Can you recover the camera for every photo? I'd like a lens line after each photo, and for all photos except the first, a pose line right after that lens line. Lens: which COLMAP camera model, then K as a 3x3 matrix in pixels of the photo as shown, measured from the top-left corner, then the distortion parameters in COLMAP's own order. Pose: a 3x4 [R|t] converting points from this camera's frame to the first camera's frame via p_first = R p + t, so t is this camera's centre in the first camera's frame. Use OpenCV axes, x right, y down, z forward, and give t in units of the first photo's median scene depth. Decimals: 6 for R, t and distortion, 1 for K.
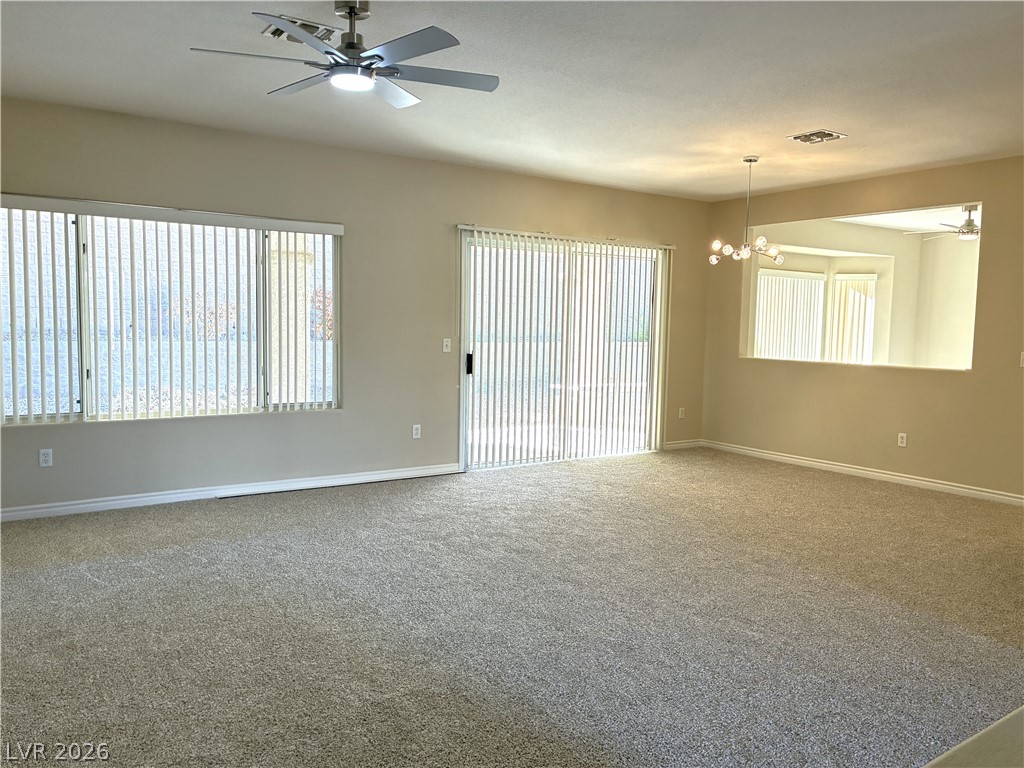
lens RADIAL K [[781.5, 0, 527.5], [0, 781.5, 396.8], [0, 0, 1]] dist [0.023609, -0.005075]
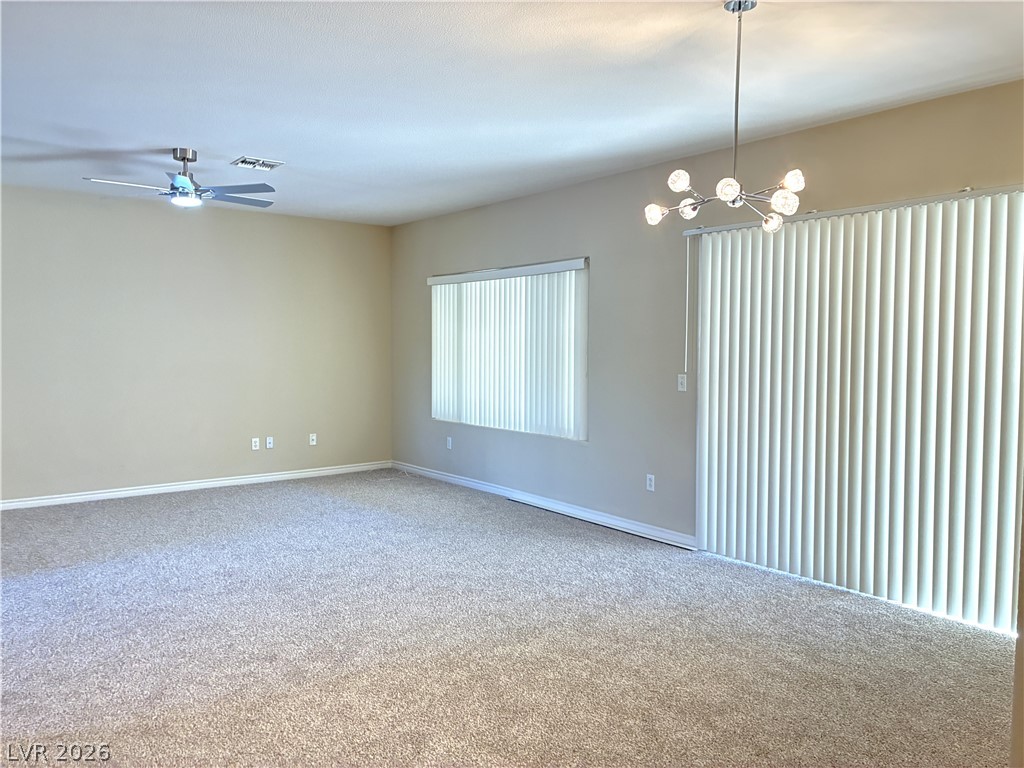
lens RADIAL K [[779.6, 0, 512.0], [0, 779.6, 384.0], [0, 0, 1]] dist [0.031599, -0.034111]
pose [[0.054079, 0.032500, -0.998008, 0.776781], [-0.101434, 0.994479, 0.026889, -0.078158], [0.993371, 0.099778, 0.057077, 0.887386]]
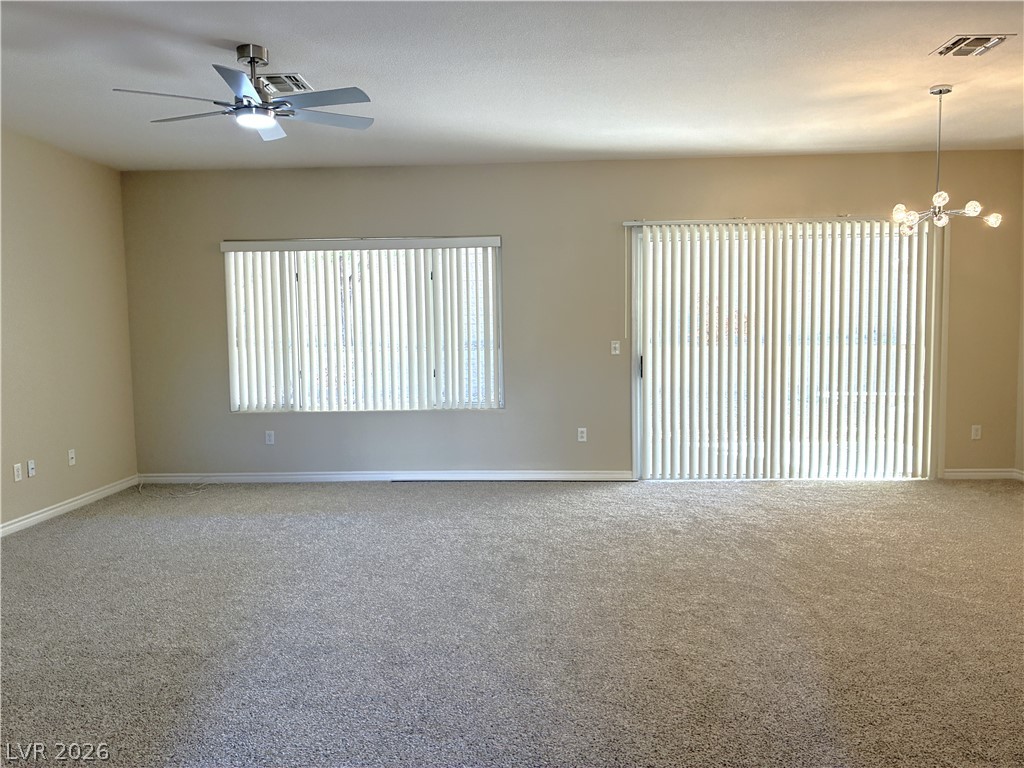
lens RADIAL K [[779.6, 0, 512.0], [0, 779.6, 384.0], [0, 0, 1]] dist [0.031599, -0.034111]
pose [[0.793519, 0.011230, -0.608442, 0.436129], [-0.028388, 0.999424, -0.018578, 0.000970], [0.607883, 0.032015, 0.793381, 0.177872]]
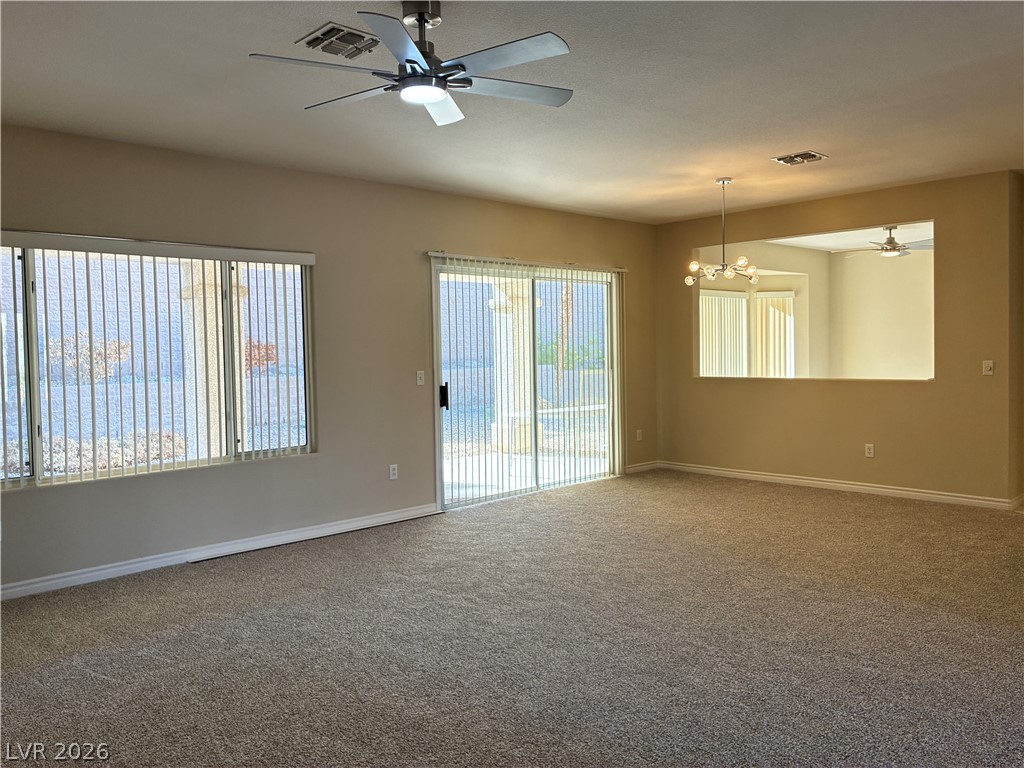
lens RADIAL K [[779.6, 0, 512.0], [0, 779.6, 384.0], [0, 0, 1]] dist [0.031599, -0.034111]
pose [[0.988053, -0.045809, 0.147152, -0.150869], [0.052904, 0.997600, -0.044666, -0.012548], [-0.144752, 0.051917, 0.988105, 0.062340]]
